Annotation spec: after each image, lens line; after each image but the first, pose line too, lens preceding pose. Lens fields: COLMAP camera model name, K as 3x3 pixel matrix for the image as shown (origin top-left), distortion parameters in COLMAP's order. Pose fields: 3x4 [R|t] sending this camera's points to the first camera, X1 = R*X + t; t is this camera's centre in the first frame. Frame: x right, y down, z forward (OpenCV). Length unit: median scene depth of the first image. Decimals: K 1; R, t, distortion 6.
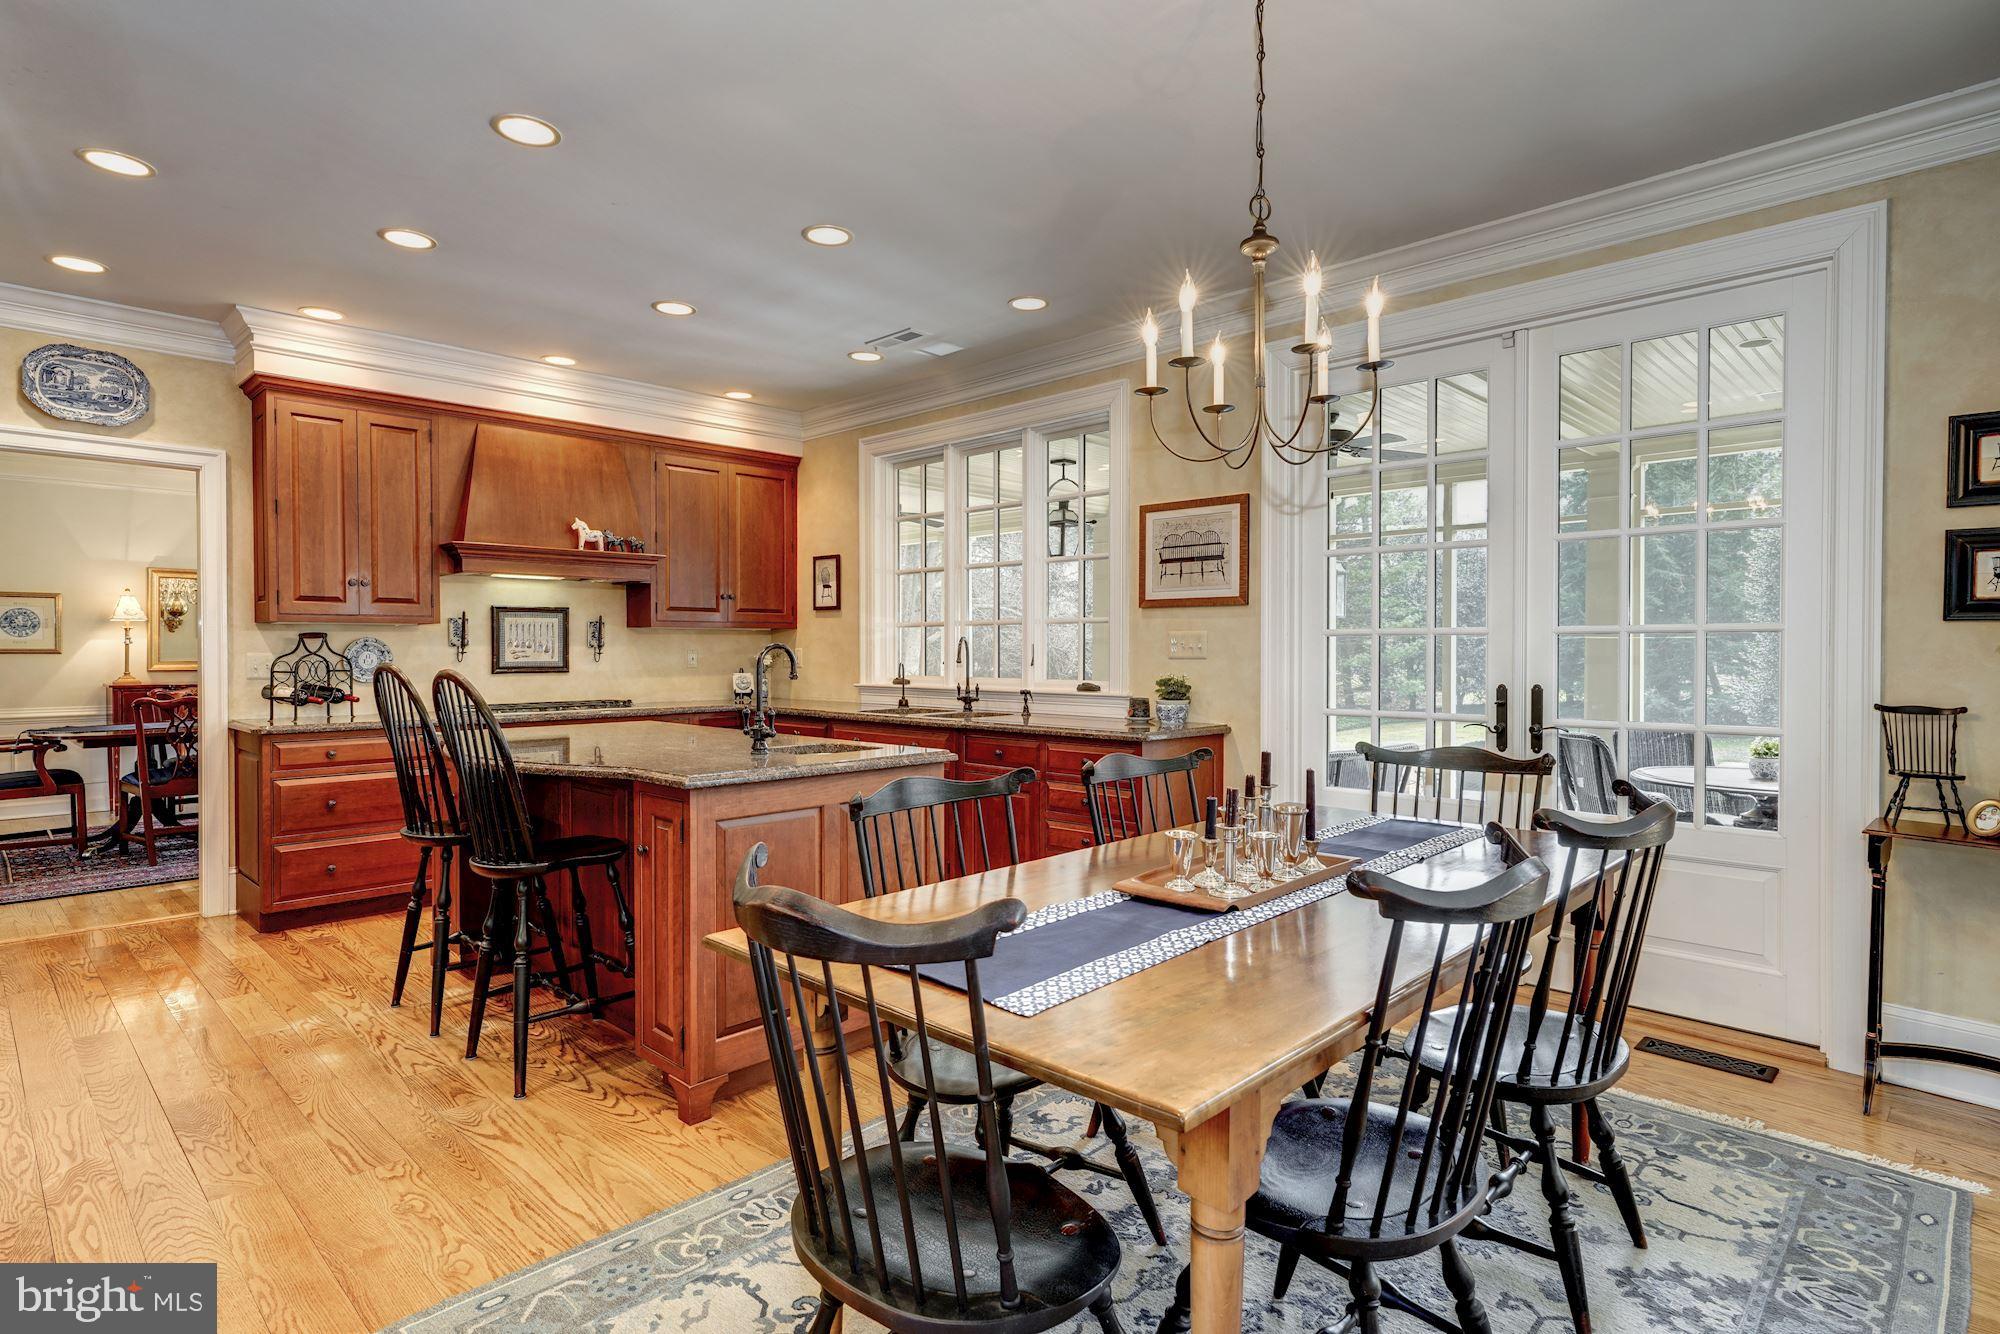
lens RADIAL K [[1035.6, 0, 998.4], [0, 1035.6, 657.3], [0, 0, 1]] dist [0.008042, 0.001883]
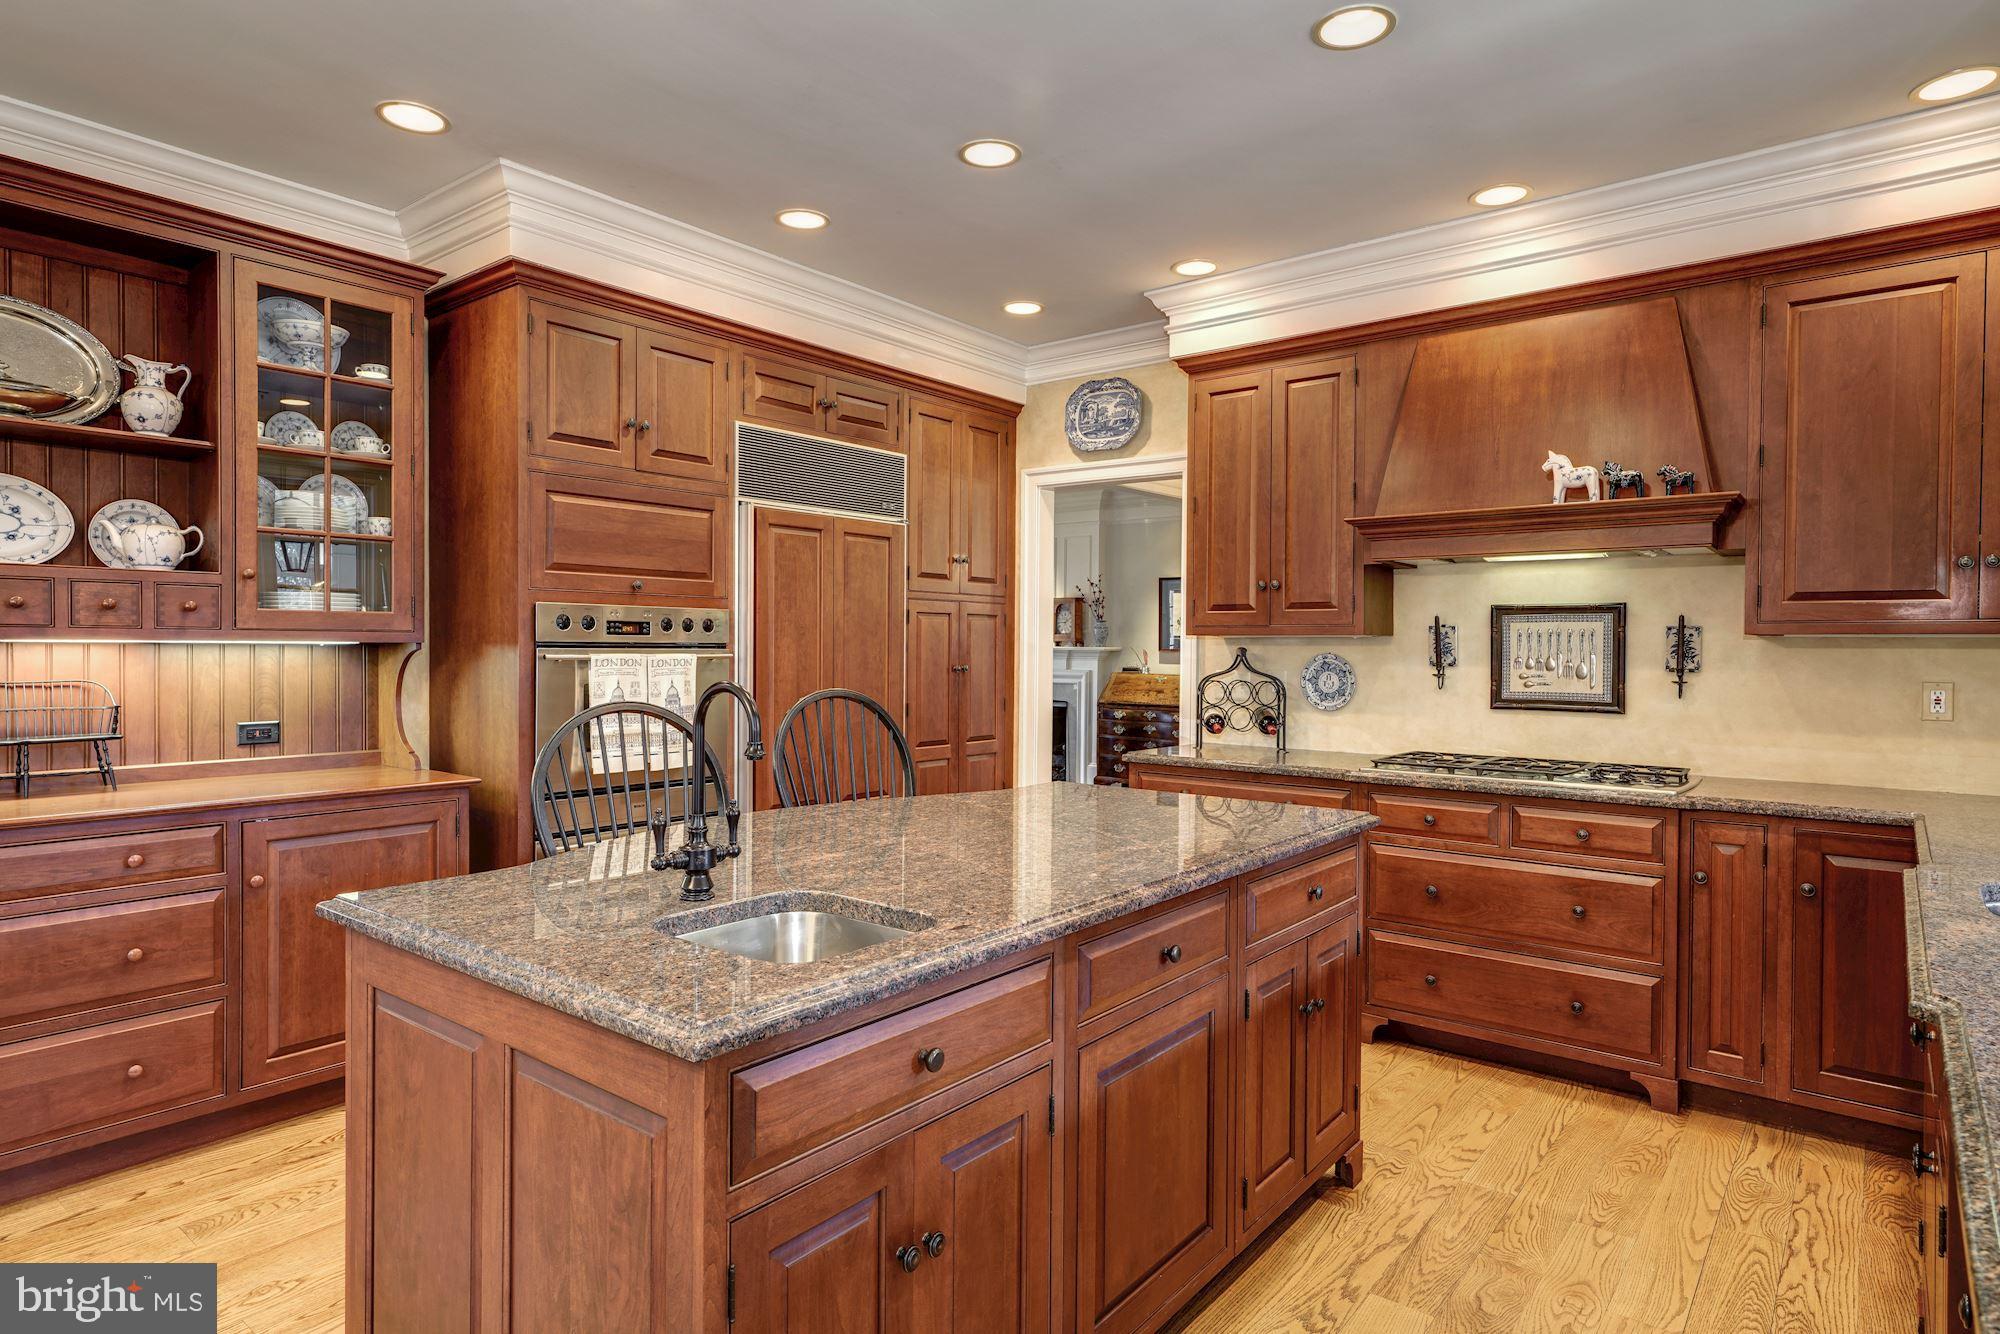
lens RADIAL K [[1105.7, 0, 998.3], [0, 1105.7, 663.5], [0, 0, 1]] dist [-0.000171, -0.000373]
pose [[0.094253, 0.012133, -0.995474, 0.187371], [-0.020429, 0.999739, 0.010251, -0.013962], [0.995339, 0.019371, 0.094476, 0.629924]]
